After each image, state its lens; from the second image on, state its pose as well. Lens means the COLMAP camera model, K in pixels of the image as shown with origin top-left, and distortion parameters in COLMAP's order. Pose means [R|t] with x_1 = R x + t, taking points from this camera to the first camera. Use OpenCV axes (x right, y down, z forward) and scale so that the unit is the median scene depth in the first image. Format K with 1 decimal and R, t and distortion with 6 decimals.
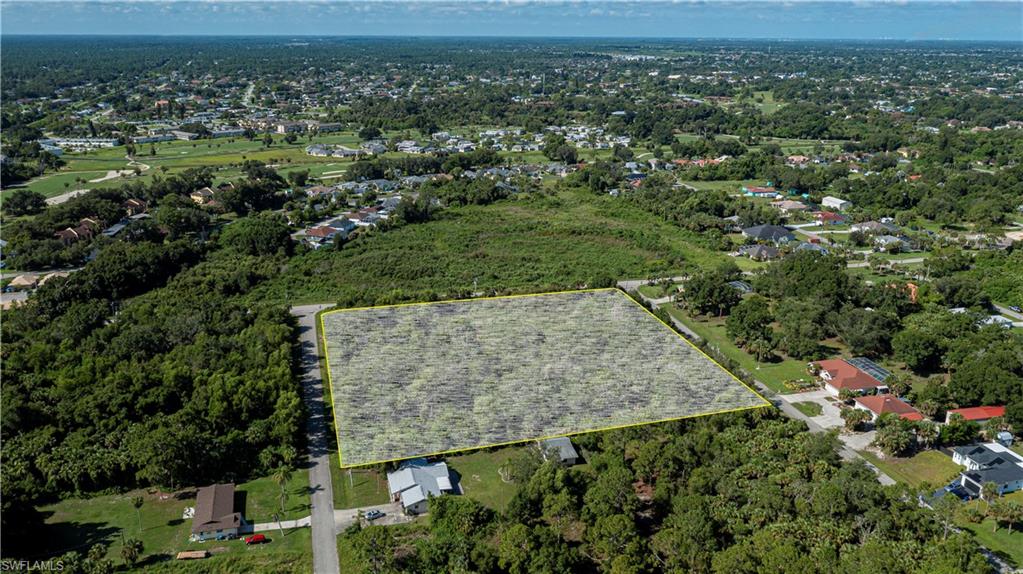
lens RADIAL K [[801.8, 0, 511.5], [0, 801.8, 287.0], [0, 0, 1]] dist [-0.012428, 0.003567]
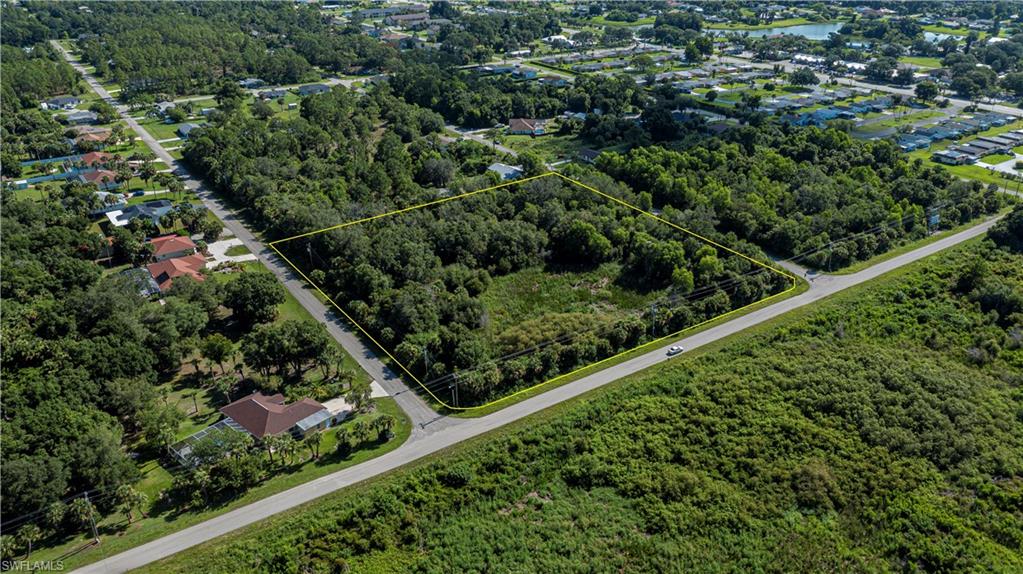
lens RADIAL K [[801.8, 0, 511.5], [0, 801.8, 287.0], [0, 0, 1]] dist [-0.012428, 0.003567]
pose [[-0.943061, 0.134612, -0.304165, 0.267784], [-0.107671, 0.741668, 0.662069, -0.449166], [0.314711, 0.657121, -0.684944, 1.444381]]
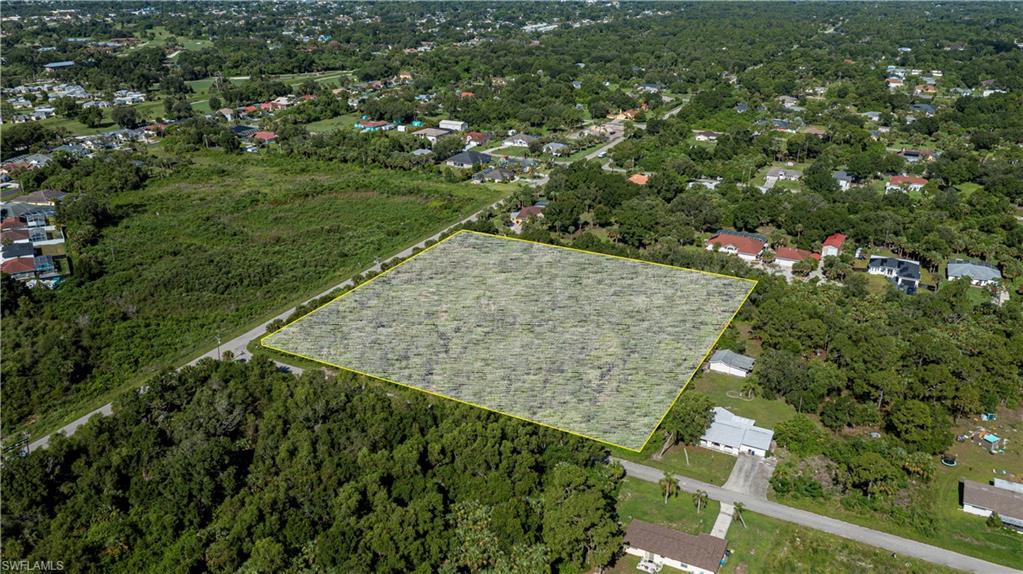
lens RADIAL K [[769.6, 0, 511.5], [0, 769.6, 287.0], [0, 0, 1]] dist [-0.002470, 0.000444]
pose [[0.692812, -0.276795, 0.665880, -0.549738], [0.216319, 0.960646, 0.174256, -0.099192], [-0.687908, 0.023316, 0.725423, 0.286149]]
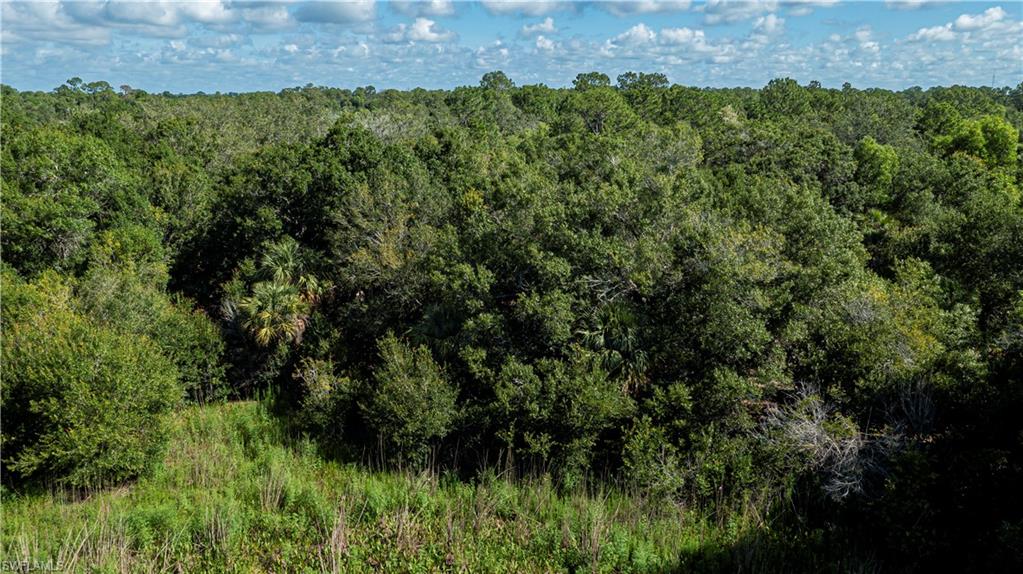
lens RADIAL K [[801.8, 0, 511.5], [0, 801.8, 287.0], [0, 0, 1]] dist [-0.012428, 0.003567]
pose [[-0.855010, -0.123084, 0.503793, -0.034057], [0.154225, 0.867134, 0.473596, 0.002502], [-0.495149, 0.482627, -0.722426, 0.944498]]
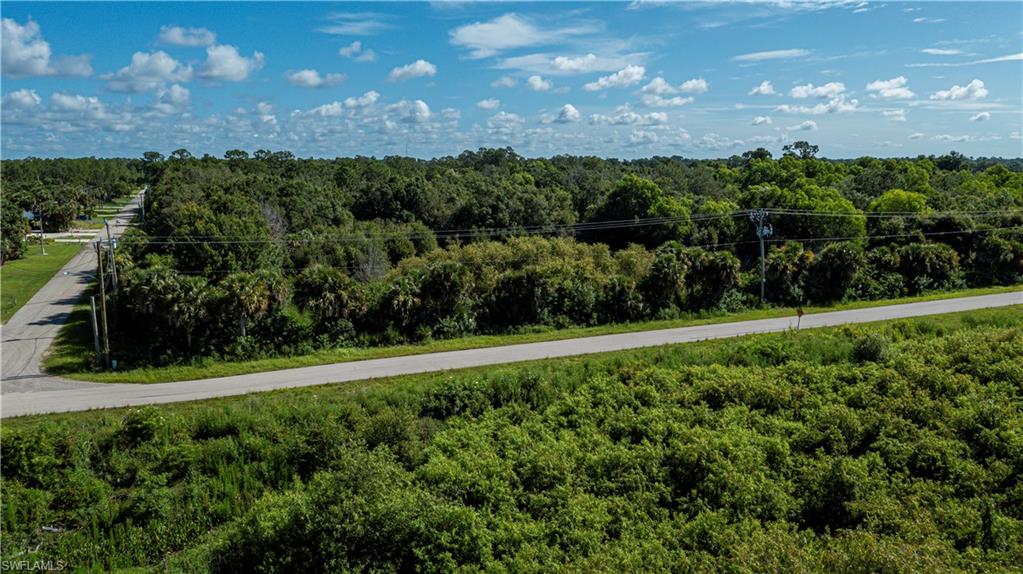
lens RADIAL K [[801.8, 0, 511.5], [0, 801.8, 287.0], [0, 0, 1]] dist [-0.012428, 0.003567]
pose [[-0.988771, 0.023049, -0.147649, 0.074671], [-0.044656, 0.897313, 0.439129, -0.099022], [0.142609, 0.440792, -0.886208, 1.264288]]
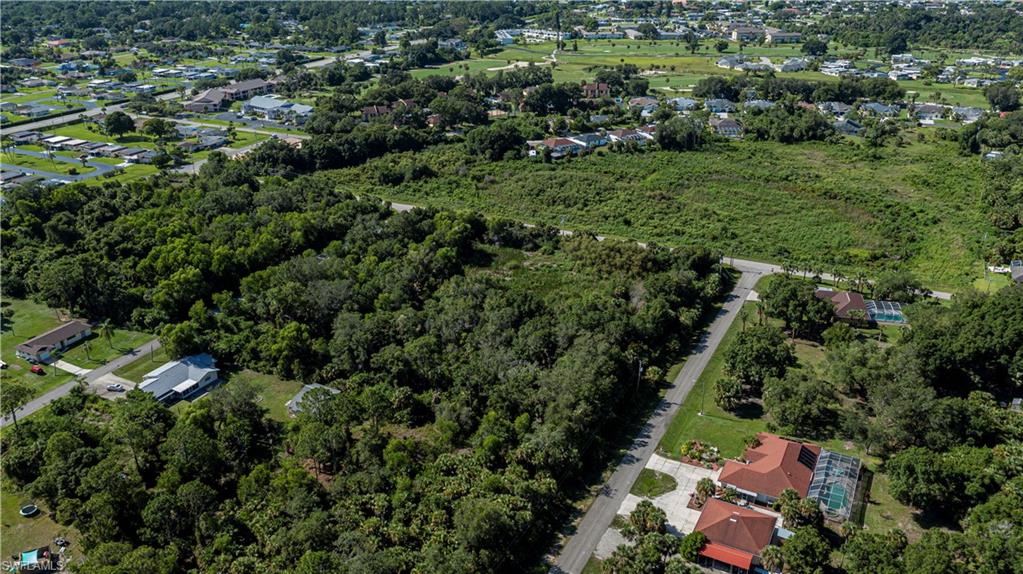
lens RADIAL K [[801.8, 0, 511.5], [0, 801.8, 287.0], [0, 0, 1]] dist [-0.012428, 0.003567]
pose [[0.742908, 0.264769, -0.614805, 0.497580], [-0.193686, 0.964187, 0.181189, -0.087960], [0.640760, -0.015528, 0.767584, 0.288905]]
